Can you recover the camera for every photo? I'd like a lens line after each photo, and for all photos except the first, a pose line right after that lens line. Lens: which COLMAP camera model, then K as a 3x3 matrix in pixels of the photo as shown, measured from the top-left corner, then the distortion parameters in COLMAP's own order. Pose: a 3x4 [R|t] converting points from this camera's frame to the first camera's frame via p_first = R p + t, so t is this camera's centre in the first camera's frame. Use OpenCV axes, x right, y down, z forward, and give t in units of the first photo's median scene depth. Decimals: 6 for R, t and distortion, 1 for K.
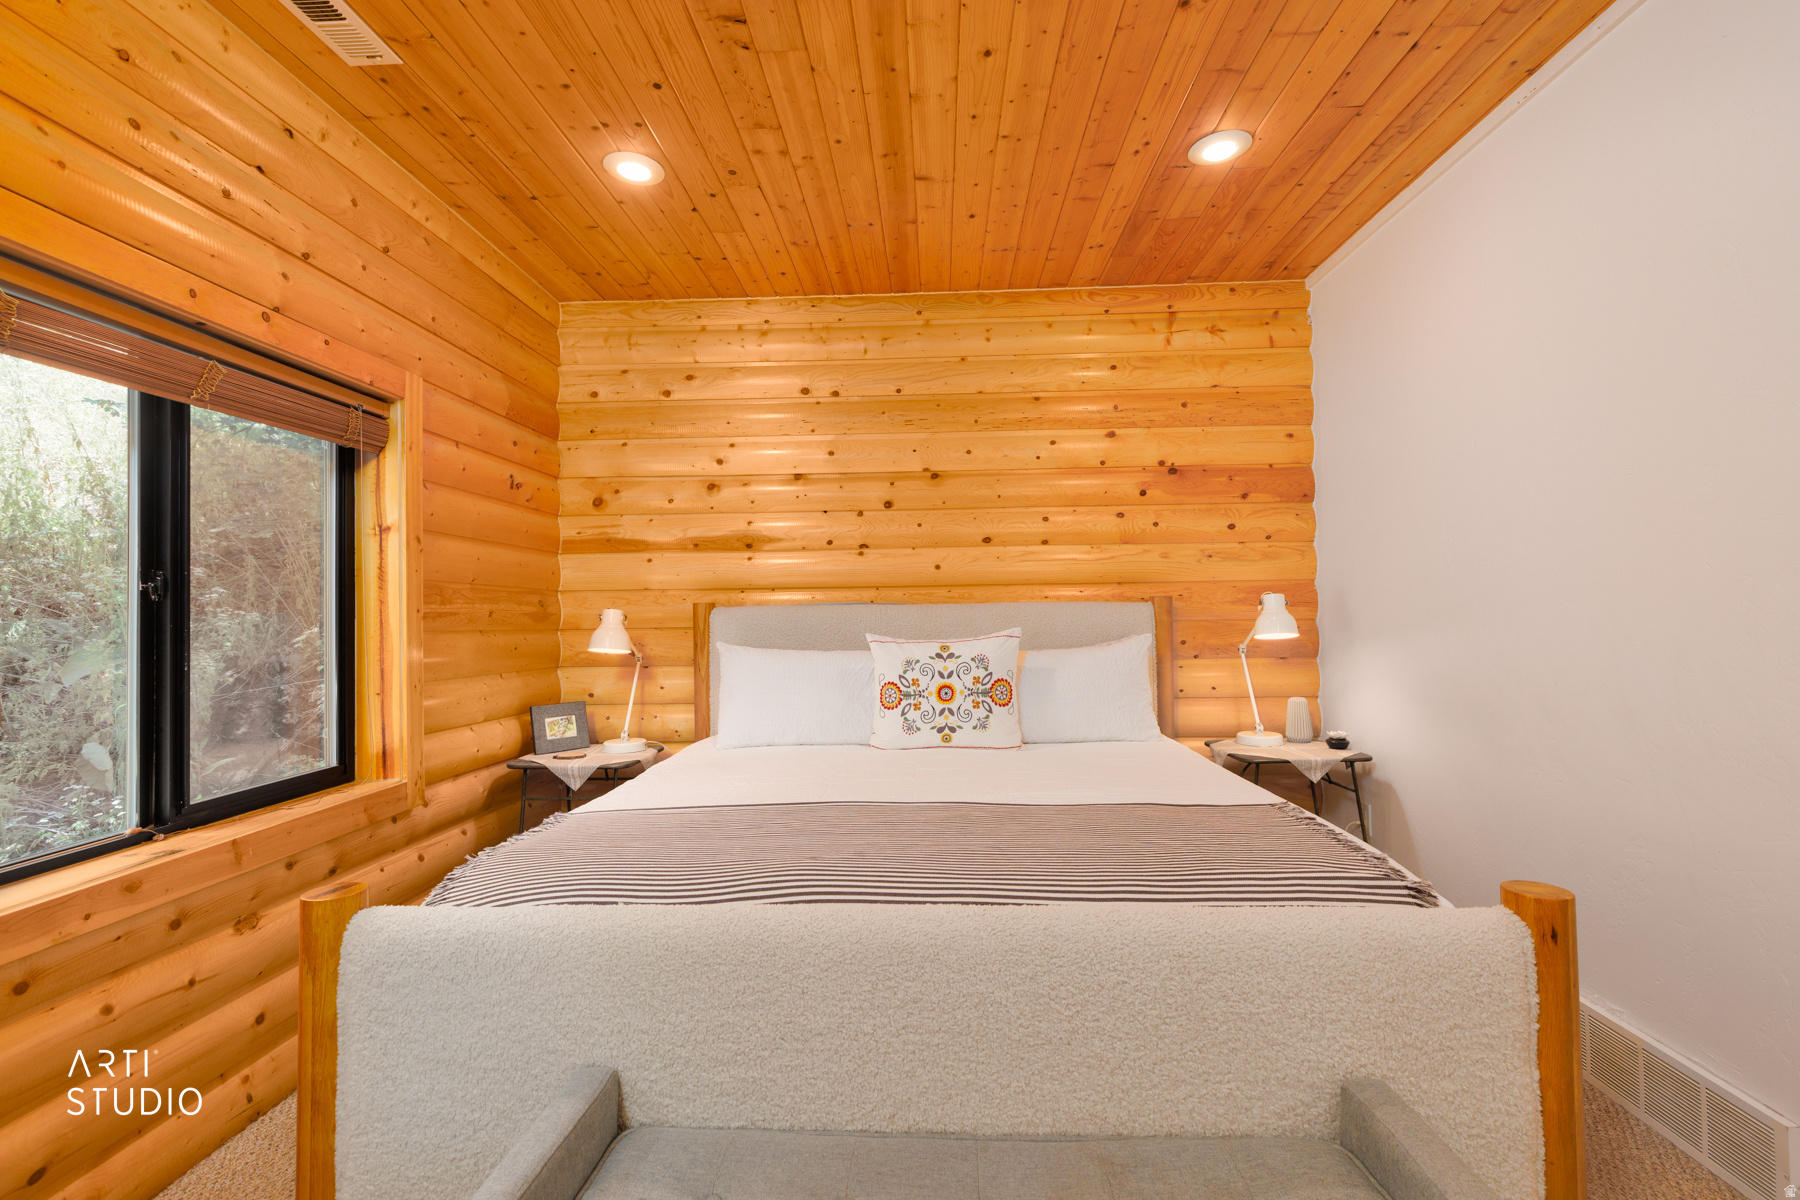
lens RADIAL K [[800.0, 0, 894.6], [0, 800.0, 600.6], [0, 0, 1]] dist [0.009696, -0.003461]
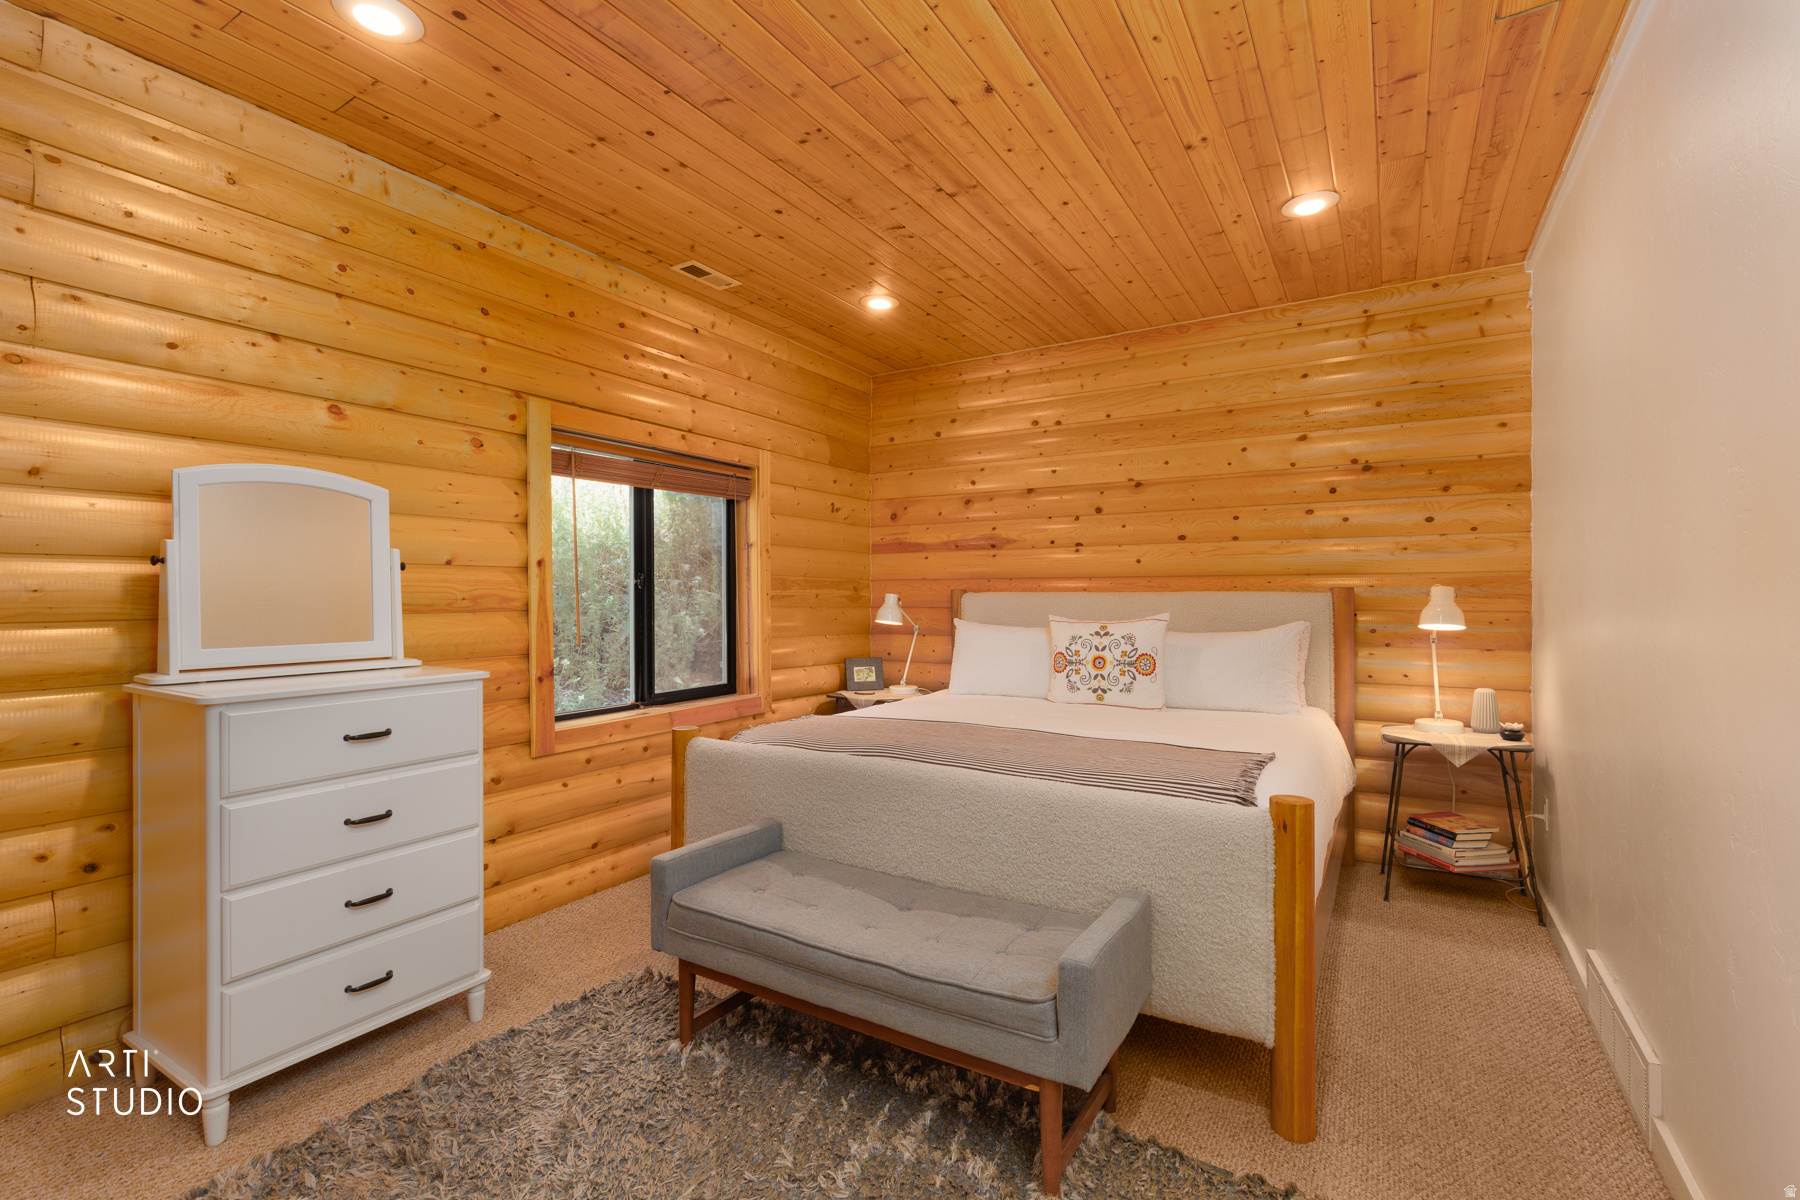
lens RADIAL K [[800.0, 0, 894.2], [0, 800.0, 605.4], [0, 0, 1]] dist [0.009696, -0.003461]
pose [[0.872465, 0.018810, -0.488315, 0.363486], [-0.003179, 0.999456, 0.032820, -0.015881], [0.488666, -0.027082, 0.872050, -0.255469]]
